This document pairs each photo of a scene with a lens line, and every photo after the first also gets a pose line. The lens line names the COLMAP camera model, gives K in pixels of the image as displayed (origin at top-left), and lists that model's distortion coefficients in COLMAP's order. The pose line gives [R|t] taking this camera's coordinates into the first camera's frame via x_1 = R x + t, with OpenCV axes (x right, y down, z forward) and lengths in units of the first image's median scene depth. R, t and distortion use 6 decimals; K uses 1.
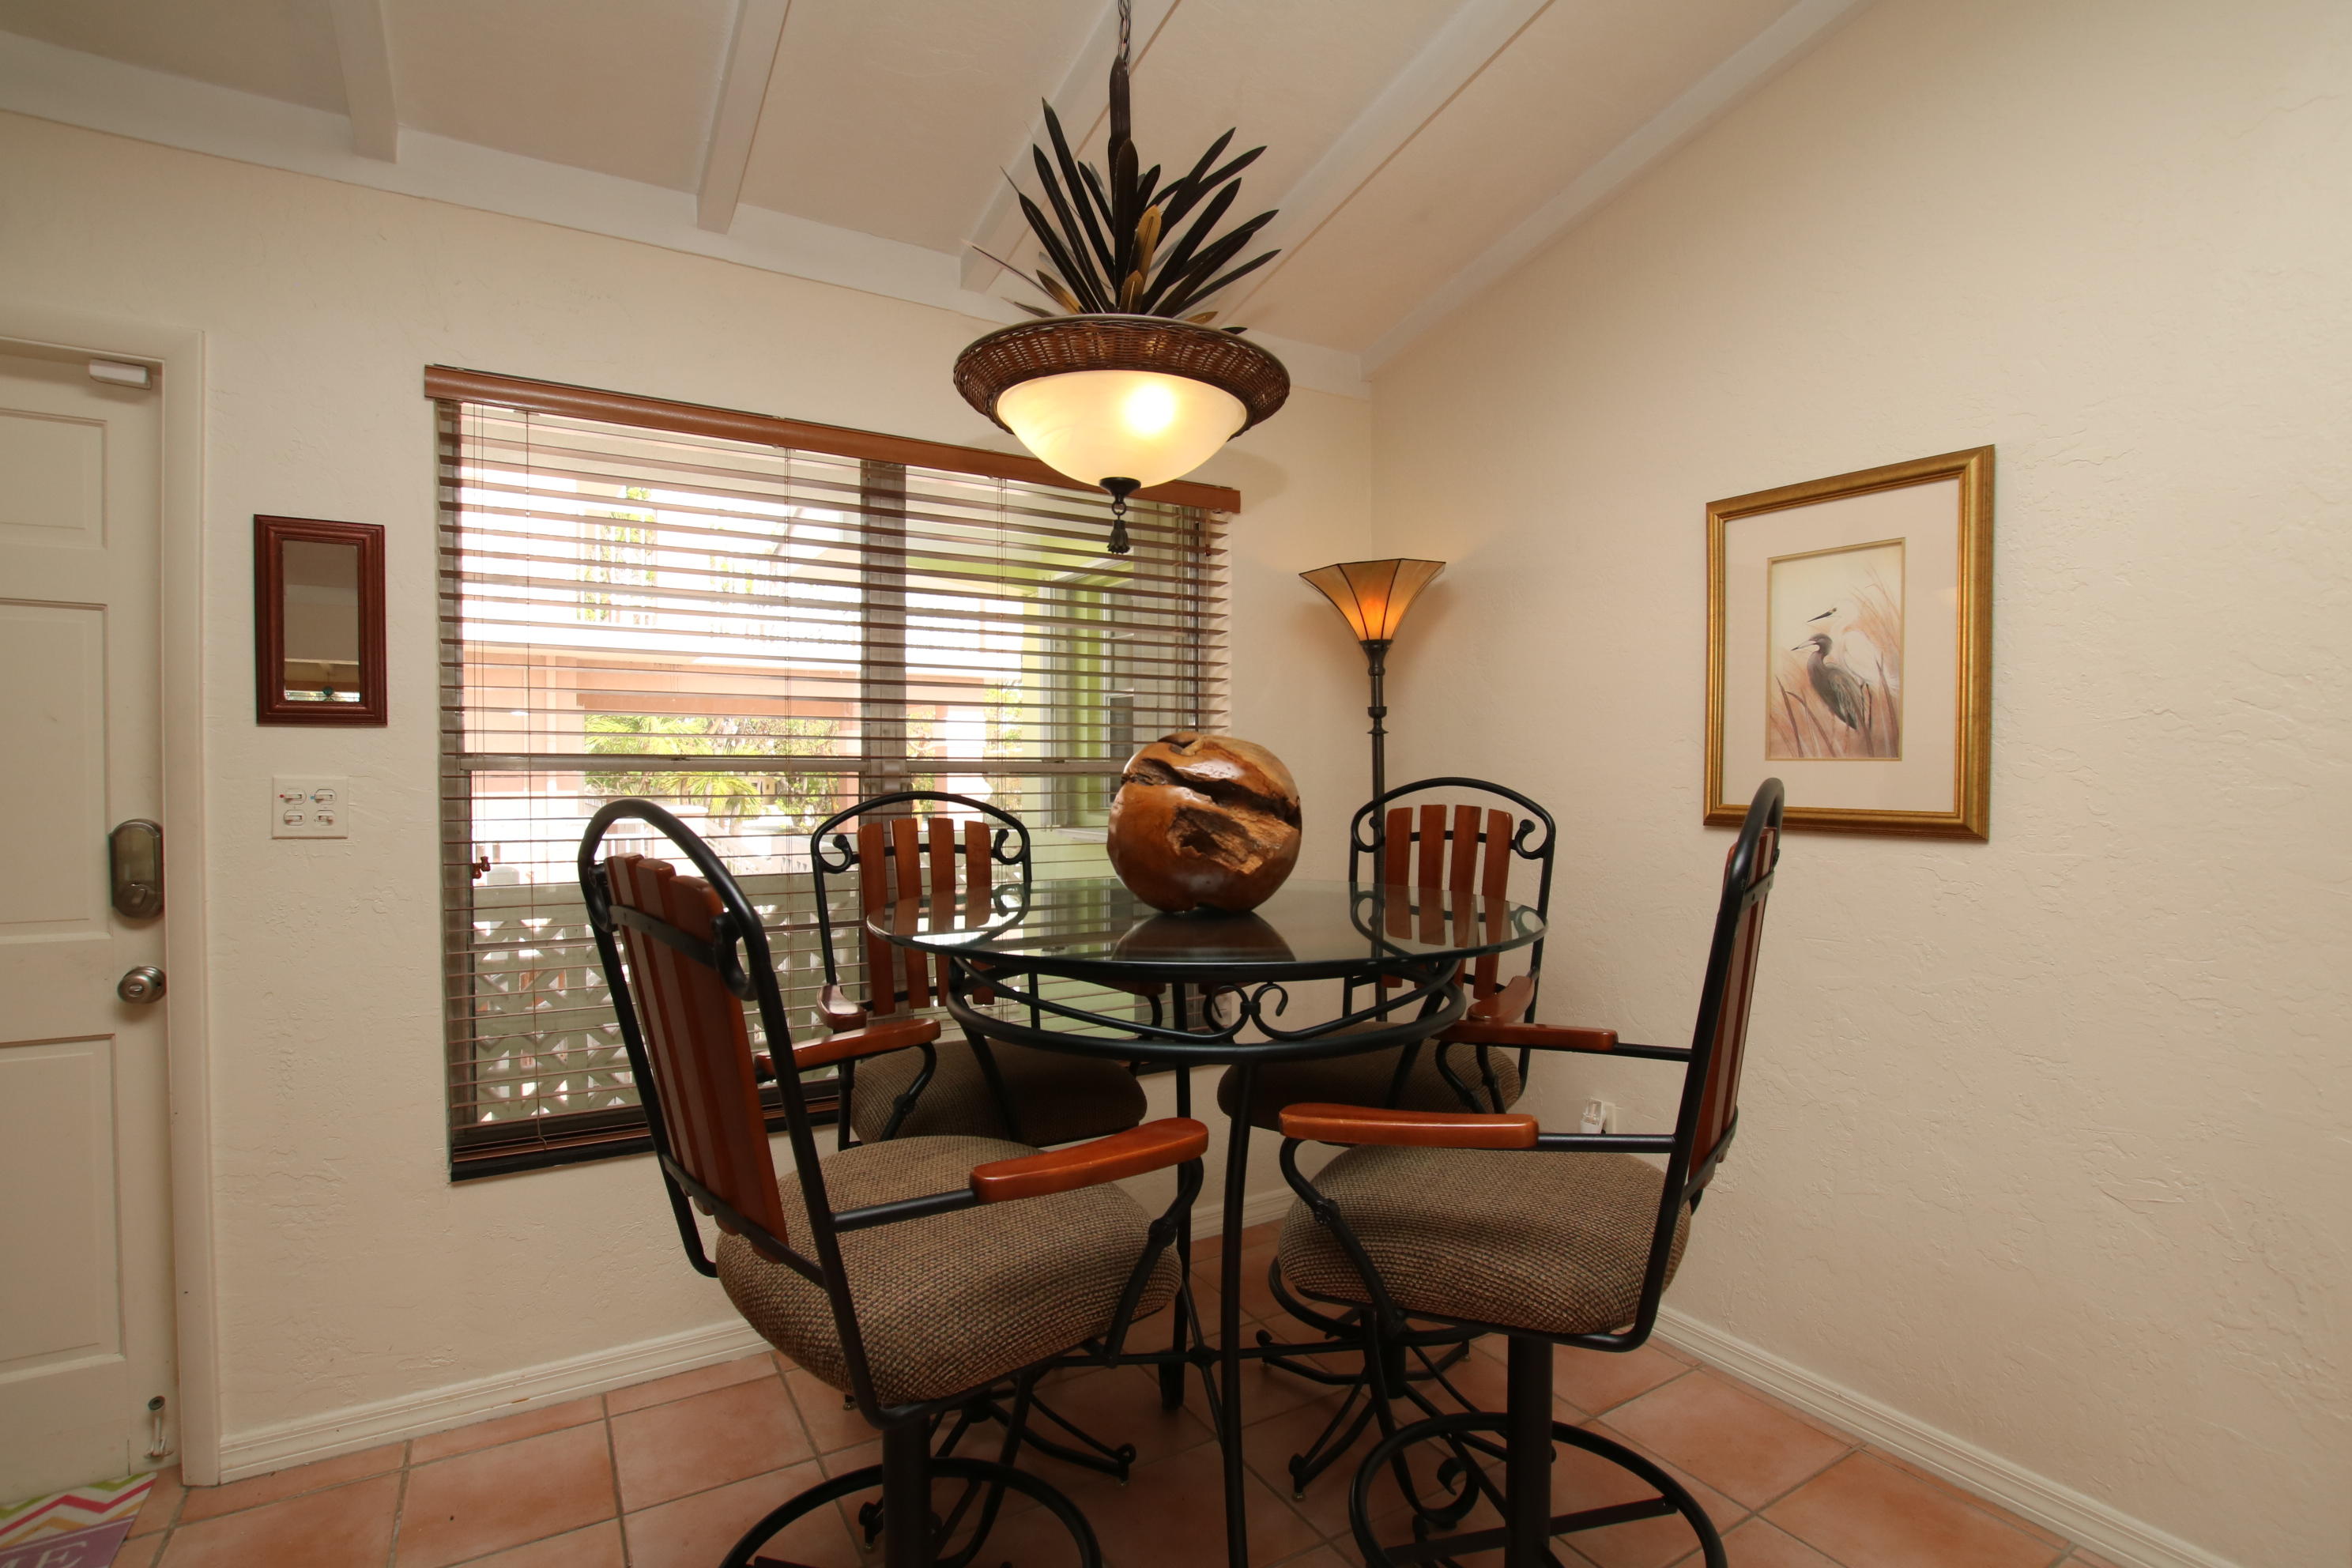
lens RADIAL K [[1097.9, 0, 1175.9], [0, 1097.9, 797.6], [0, 0, 1]] dist [-0.037369, 0.006145]
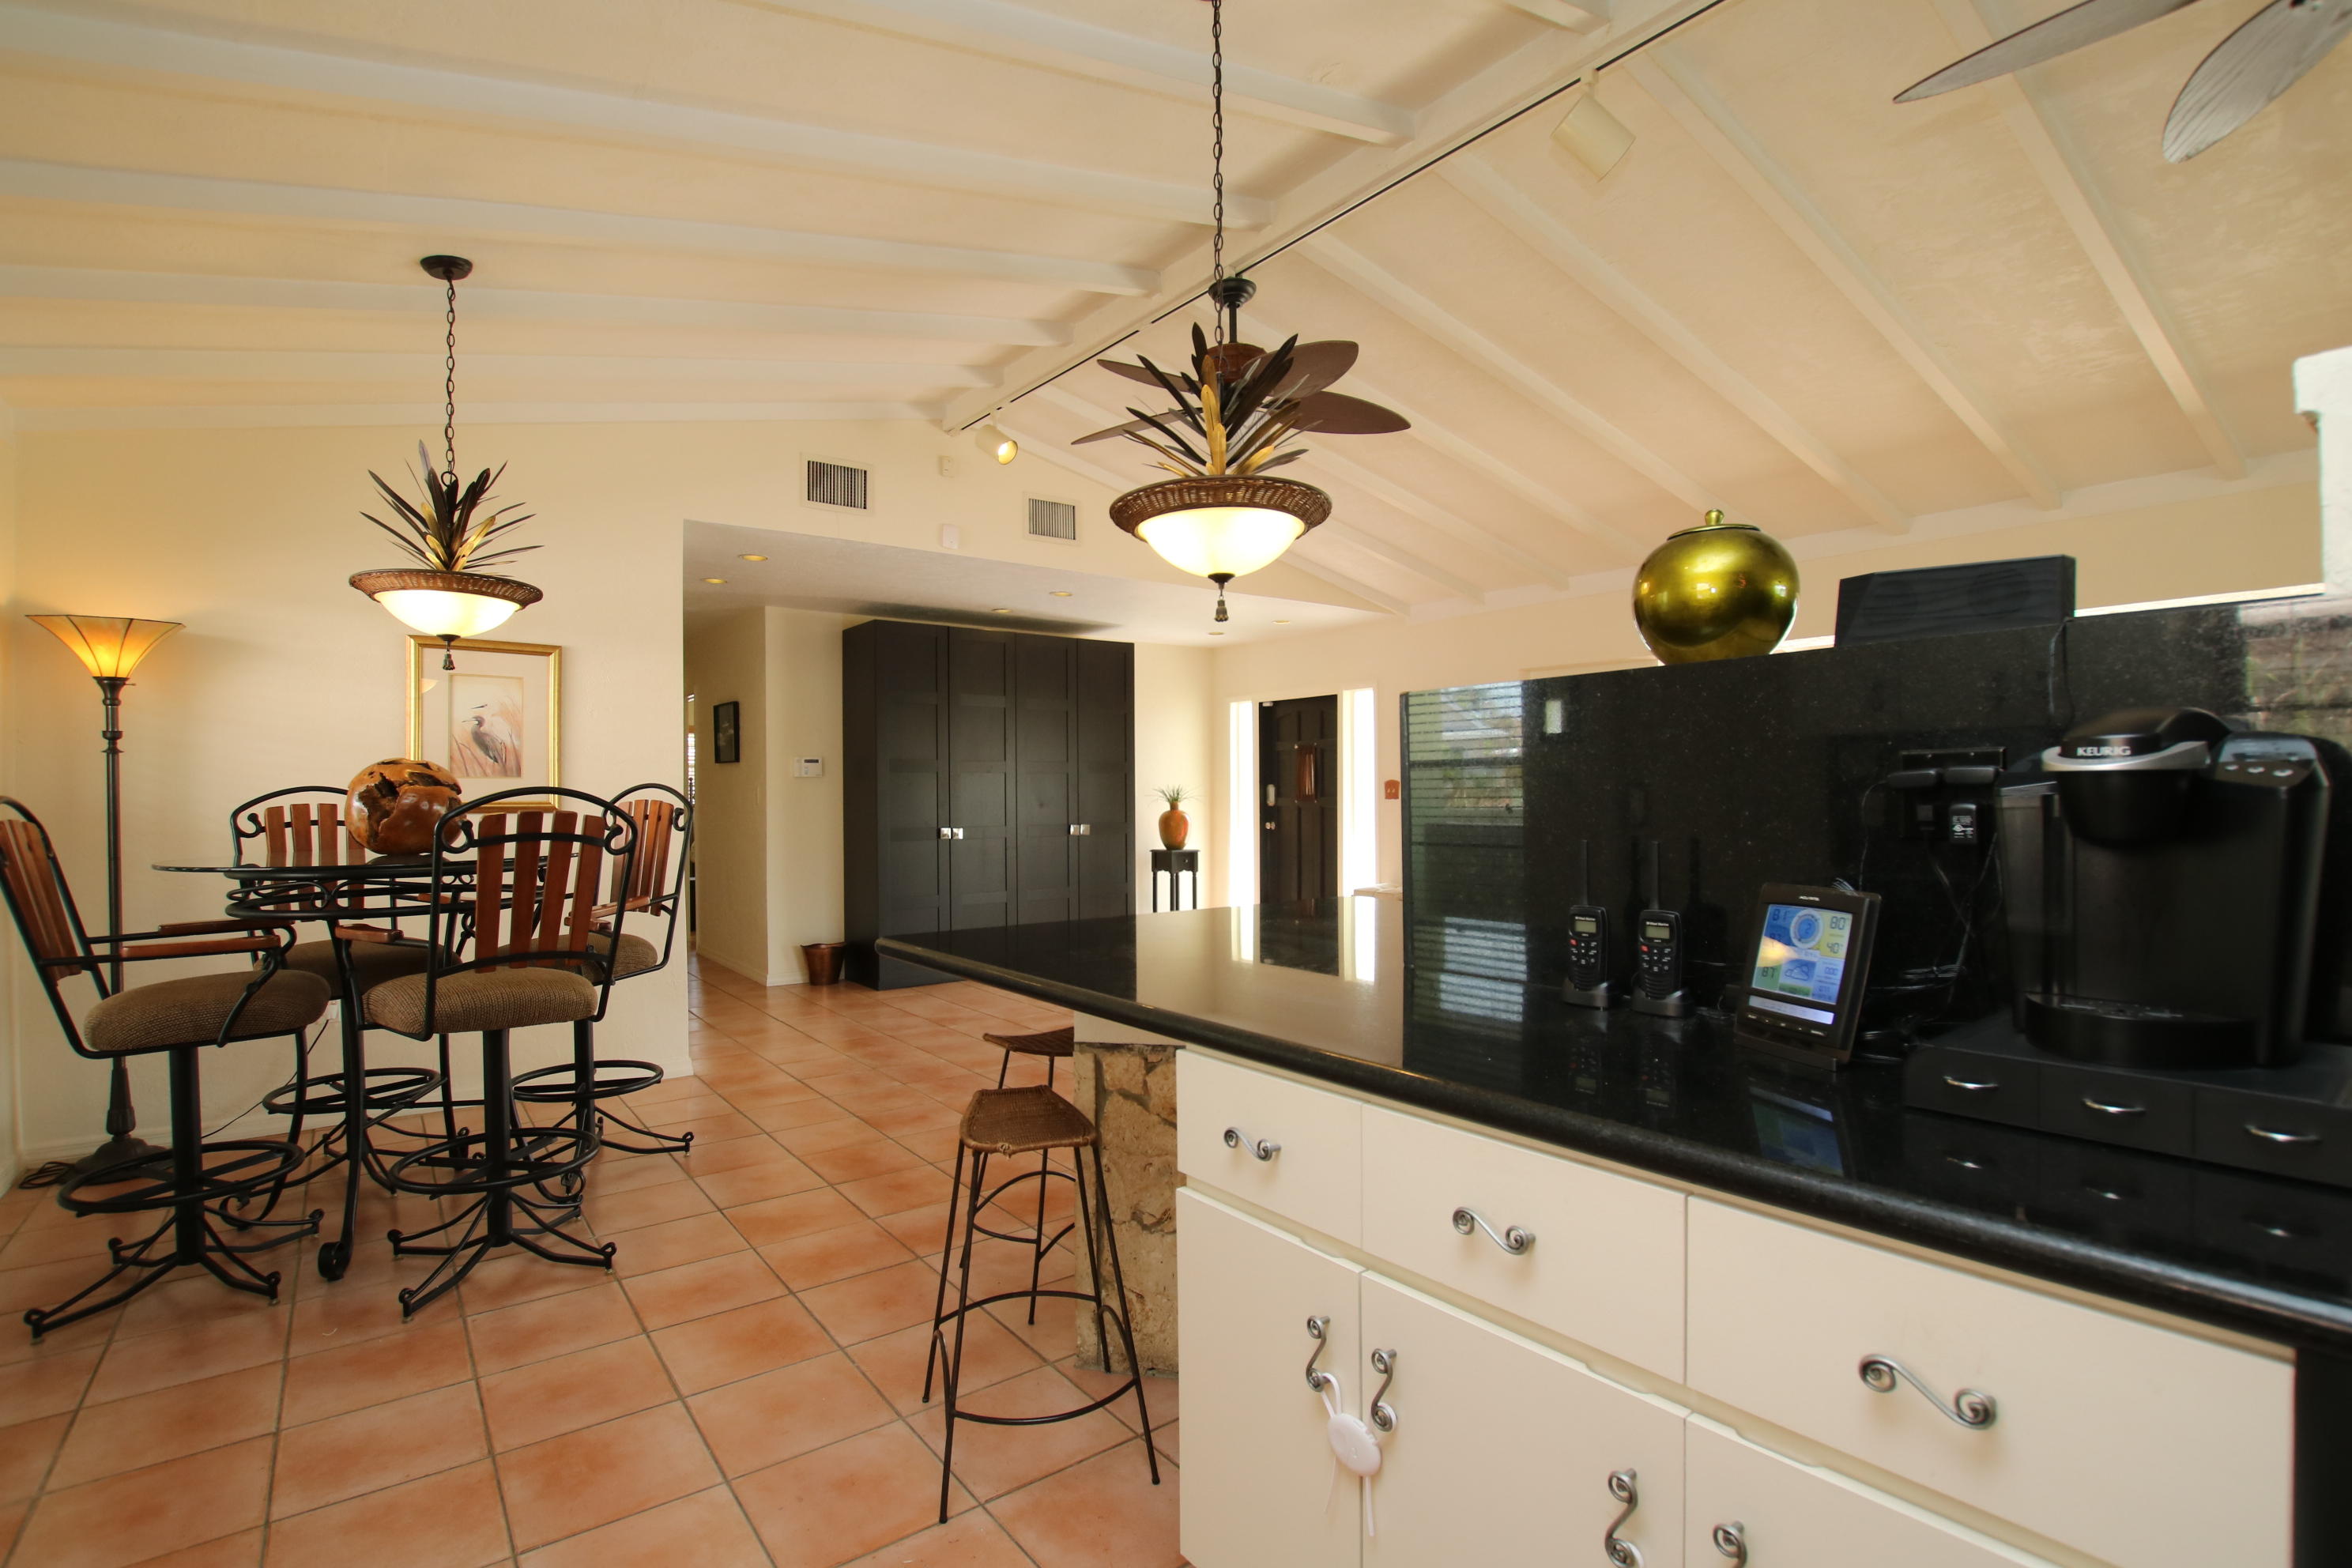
lens RADIAL K [[1097.9, 0, 1175.9], [0, 1097.9, 797.6], [0, 0, 1]] dist [-0.037369, 0.006145]
pose [[-0.104516, -0.003763, 0.994516, -1.519919], [0.029233, 0.999549, 0.006855, 0.025474], [-0.994093, 0.029790, -0.104359, -0.077806]]
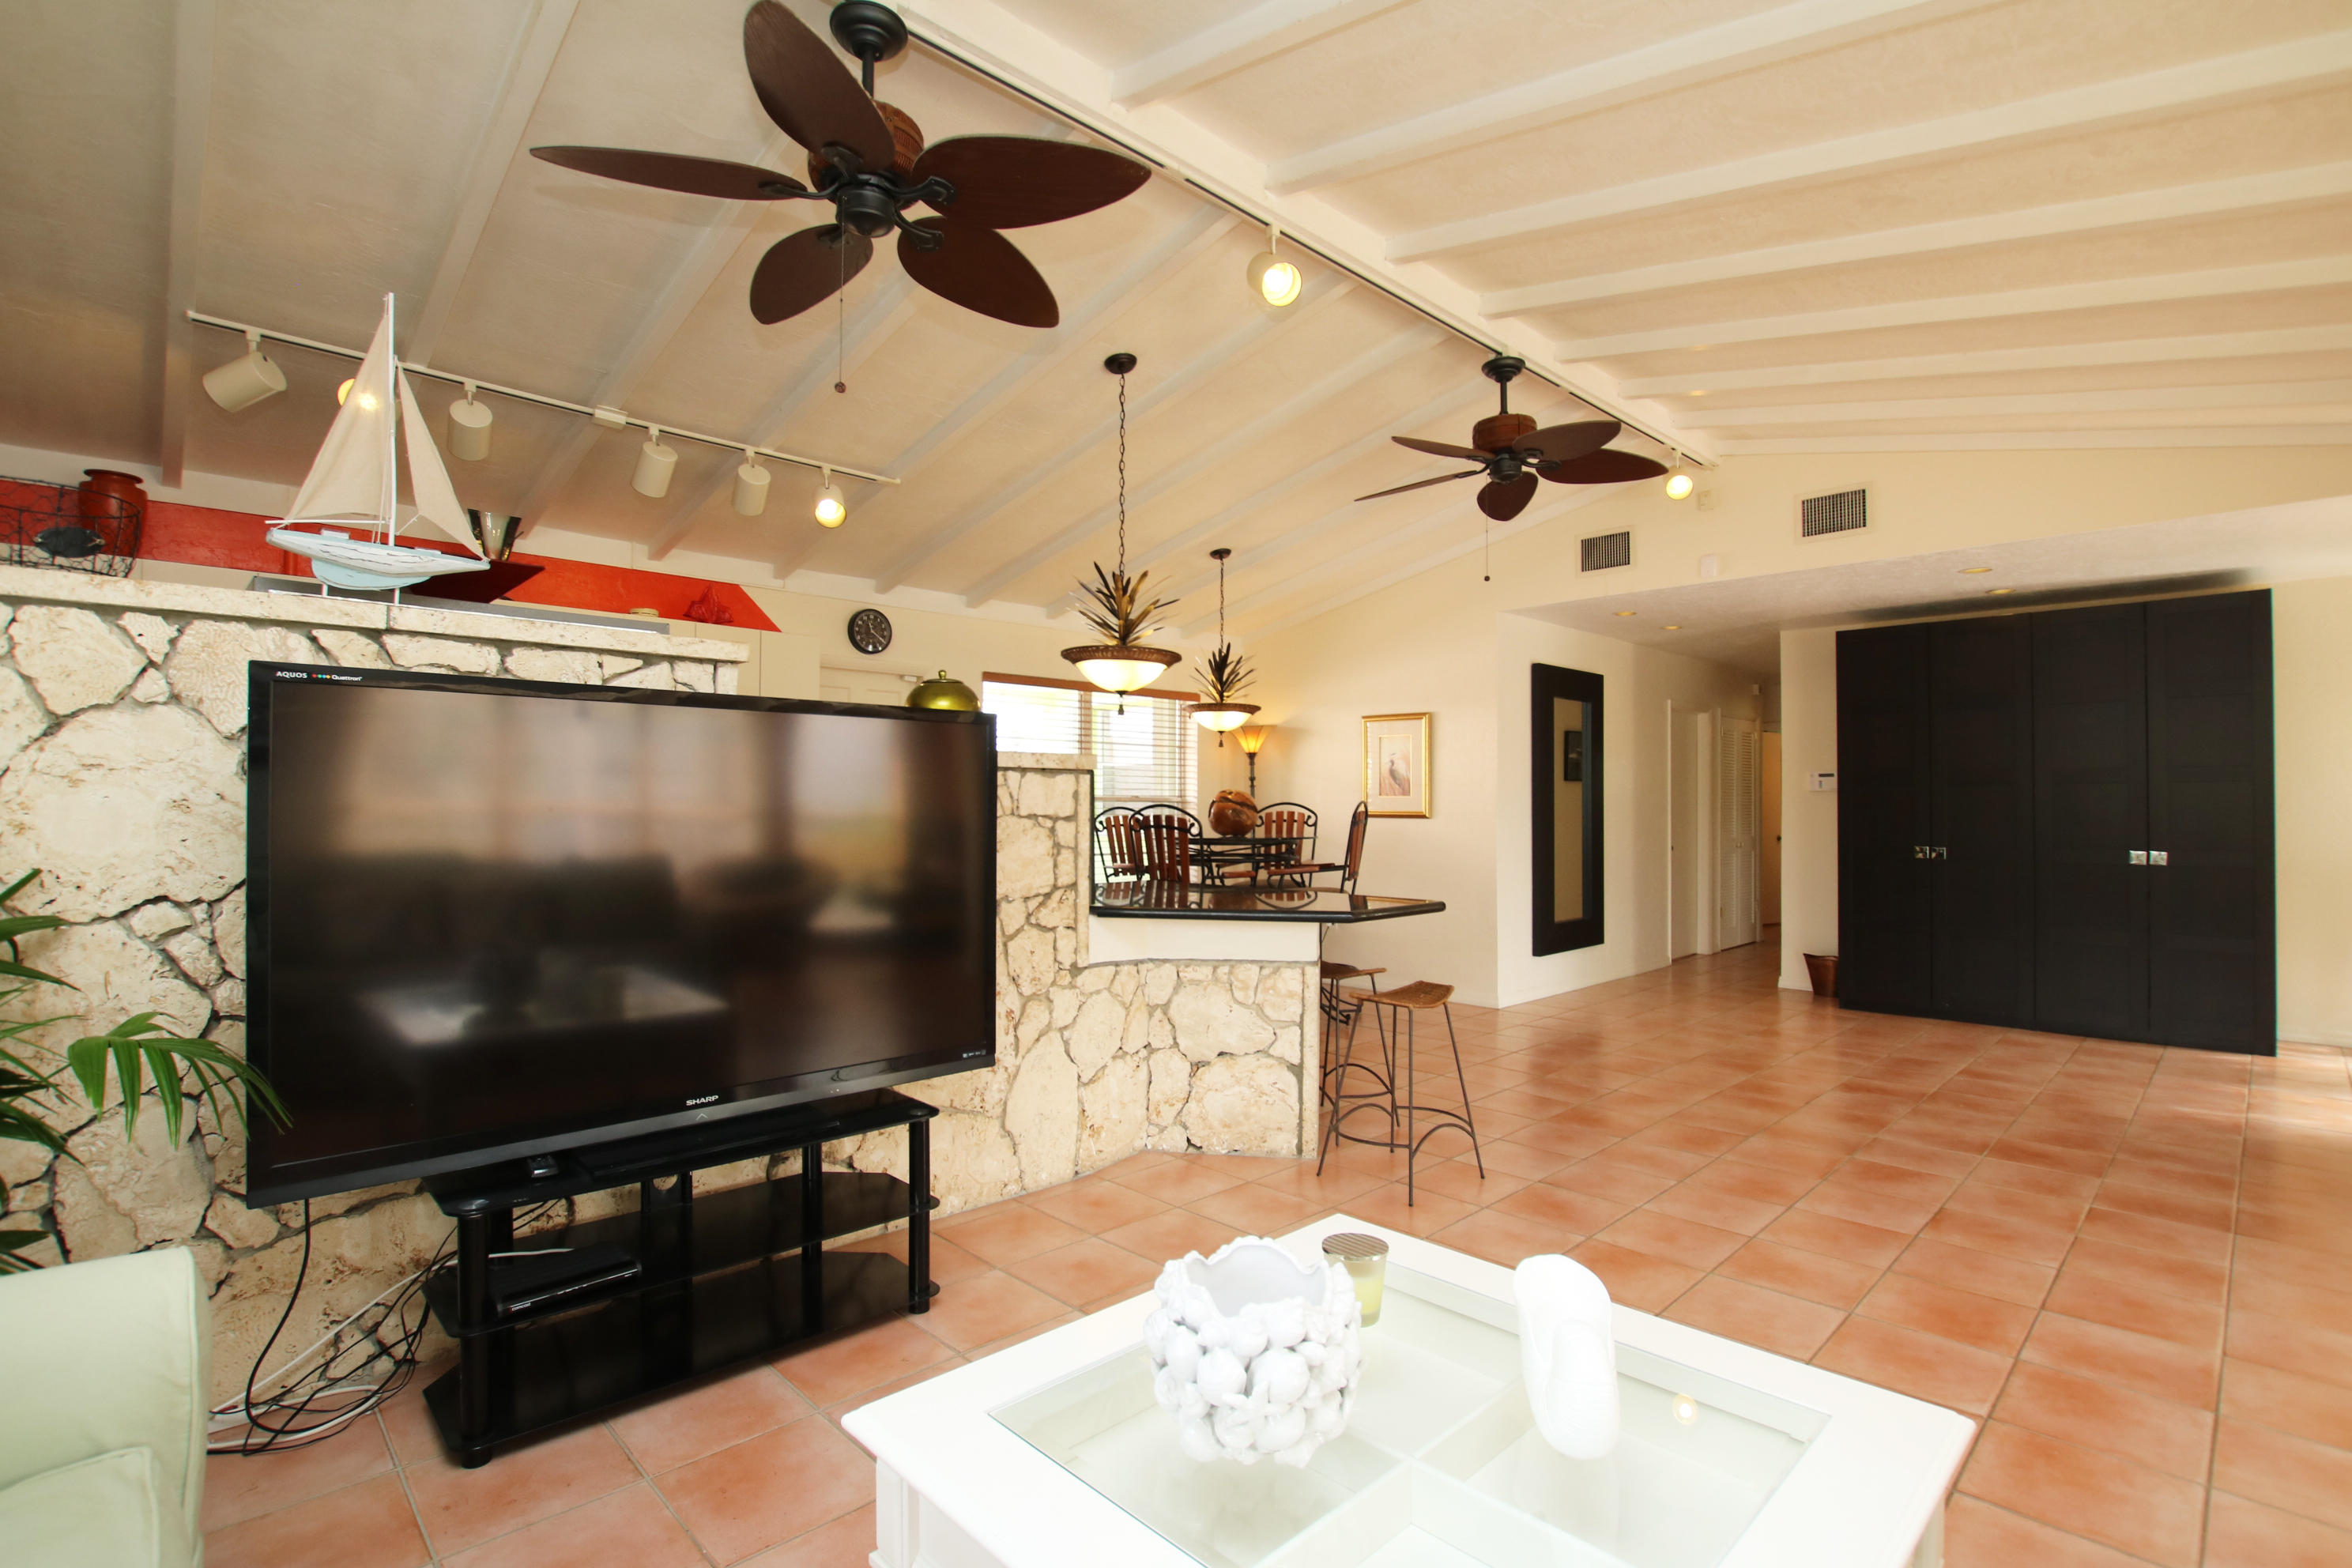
lens RADIAL K [[1097.9, 0, 1175.9], [0, 1097.9, 797.6], [0, 0, 1]] dist [-0.037369, 0.006145]
pose [[0.974710, 0.003007, 0.223453, -0.813119], [0.004343, 0.999466, -0.032392, 0.073859], [-0.223431, 0.032544, 0.974176, -2.139977]]
